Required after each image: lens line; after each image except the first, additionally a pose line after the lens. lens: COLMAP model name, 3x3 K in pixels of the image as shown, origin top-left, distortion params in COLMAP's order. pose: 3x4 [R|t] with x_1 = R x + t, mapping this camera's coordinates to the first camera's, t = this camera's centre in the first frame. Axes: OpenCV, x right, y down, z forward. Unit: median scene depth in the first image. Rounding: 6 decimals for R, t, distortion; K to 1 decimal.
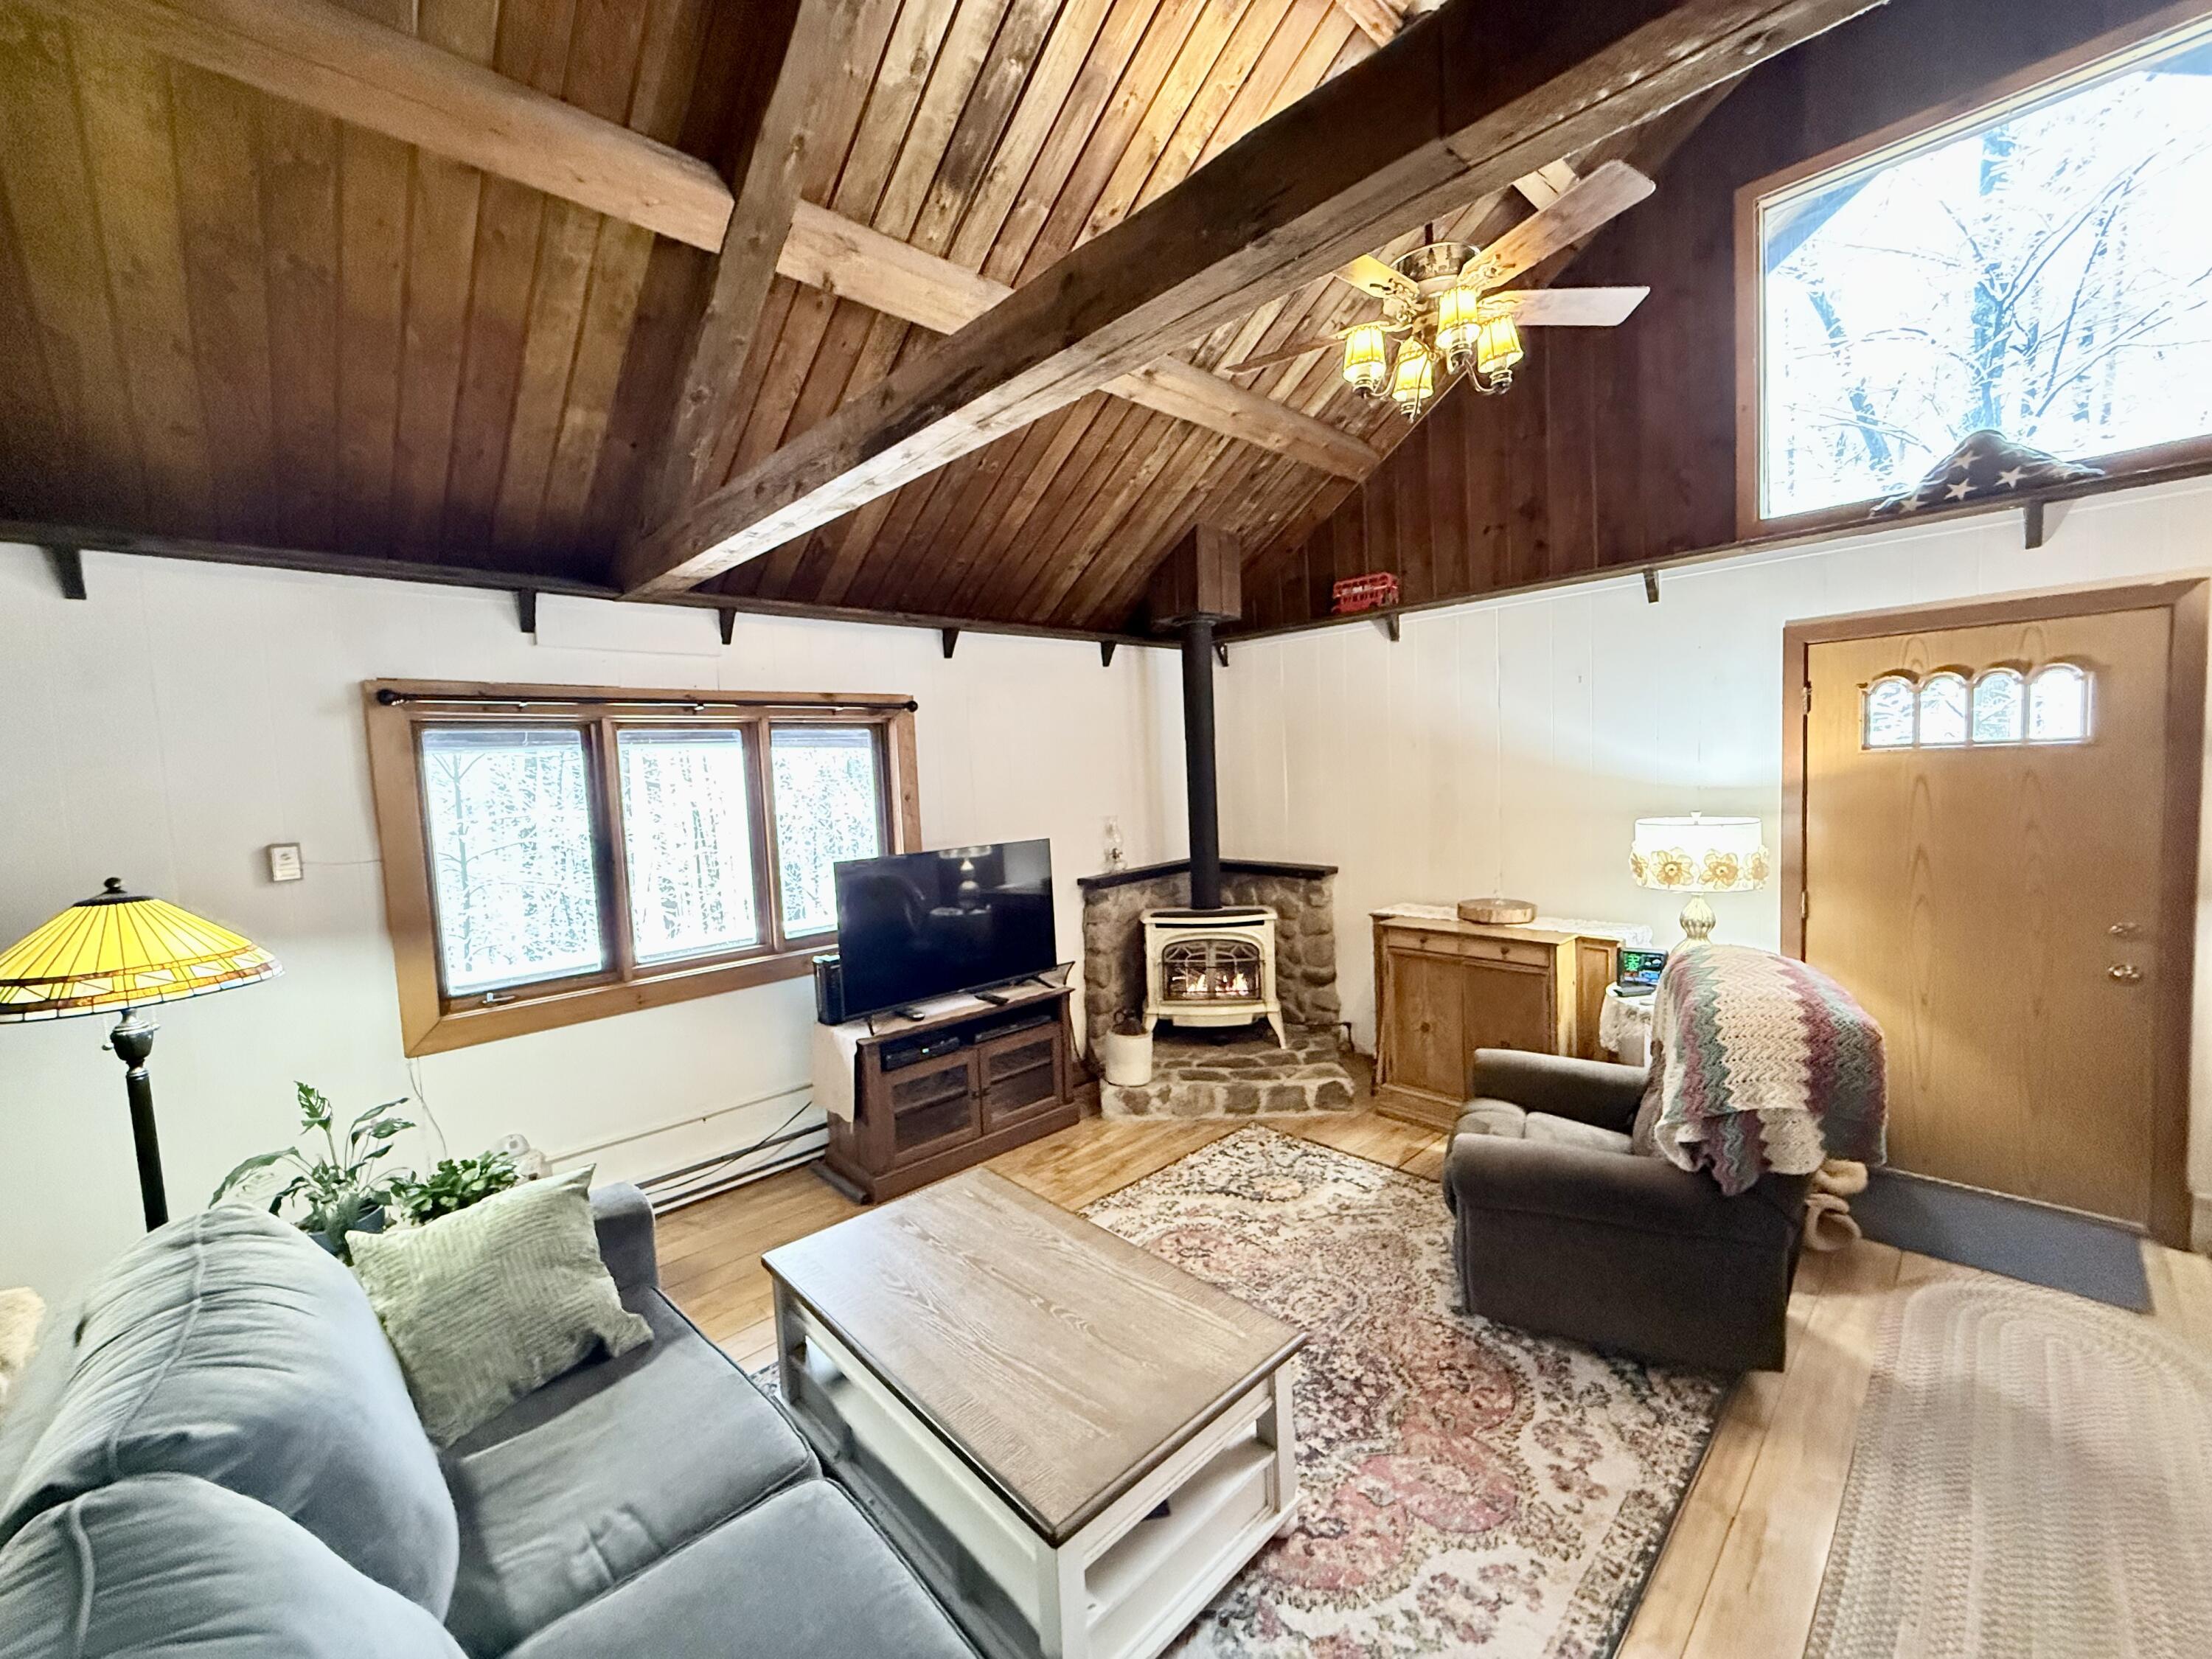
lens RADIAL K [[879.9, 0, 1104.2], [0, 879.9, 830.8], [0, 0, 1]] dist [0.001890, -0.001012]
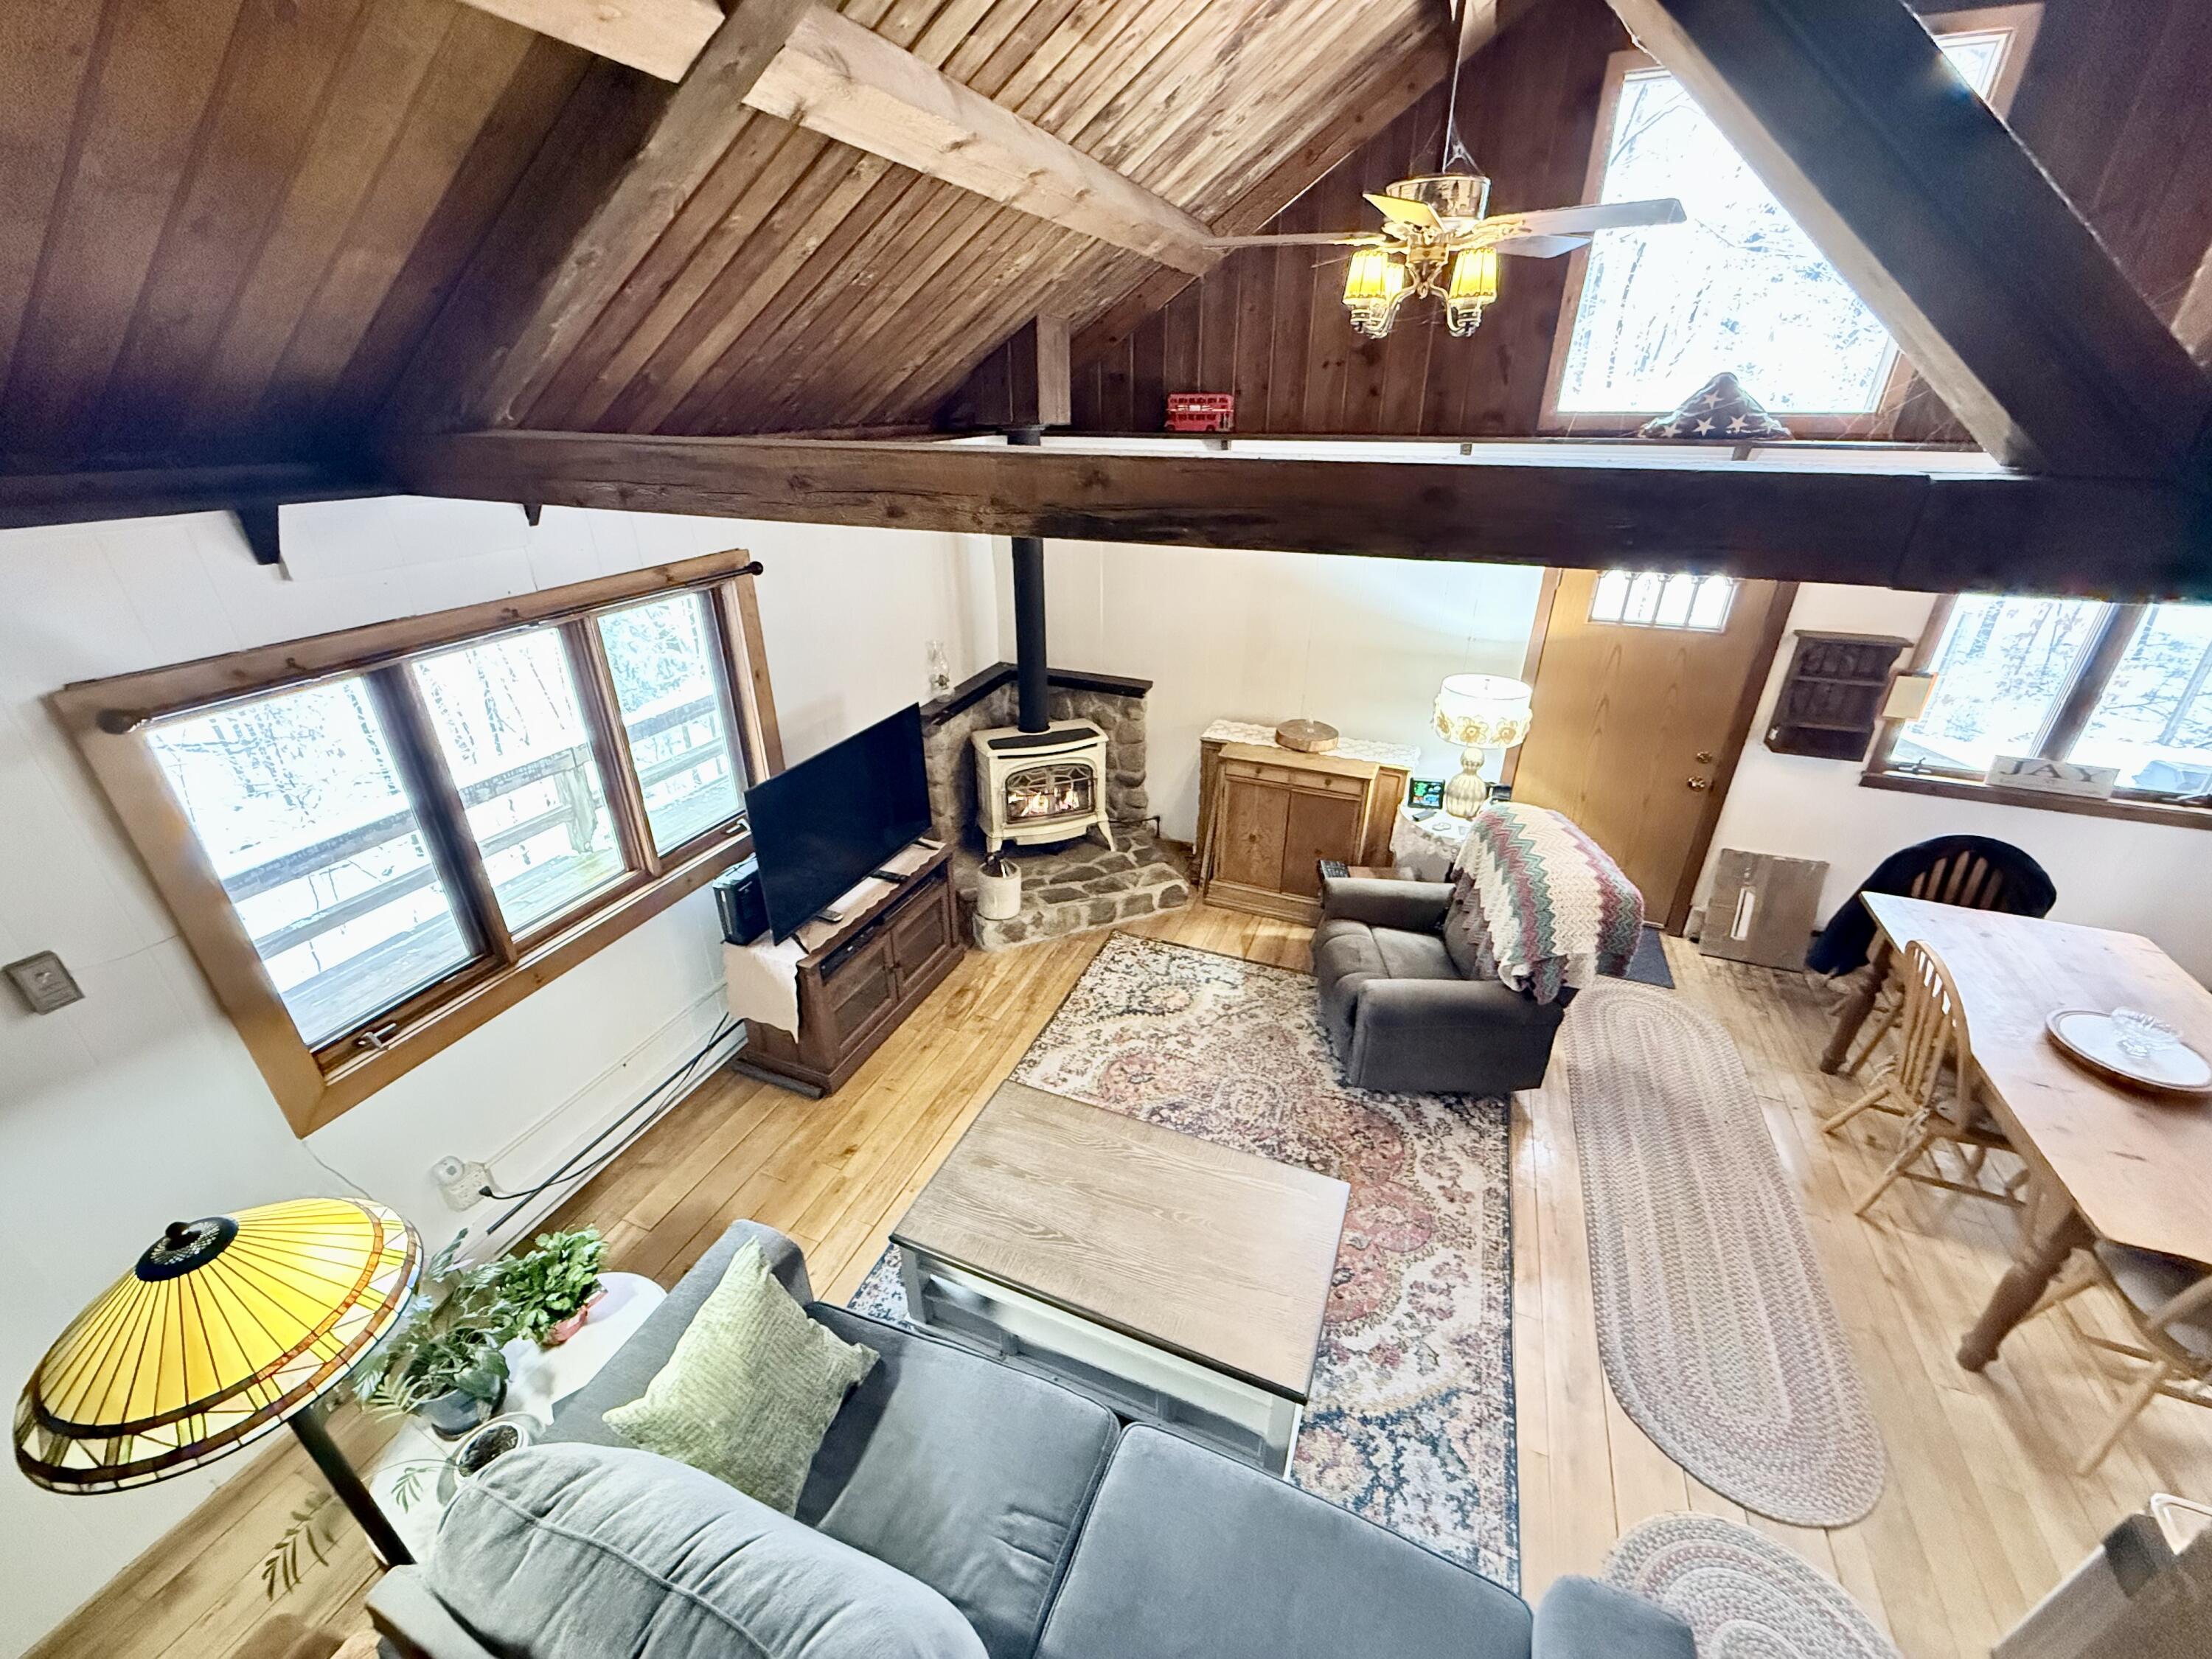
lens RADIAL K [[879.9, 0, 1103.7], [0, 879.9, 829.6], [0, 0, 1]] dist [0.001890, -0.001012]
pose [[0.907800, -0.144922, 0.393570, -0.337405], [-0.012404, 0.928715, 0.370587, -0.267664], [-0.419221, -0.341301, 0.841289, 0.089346]]
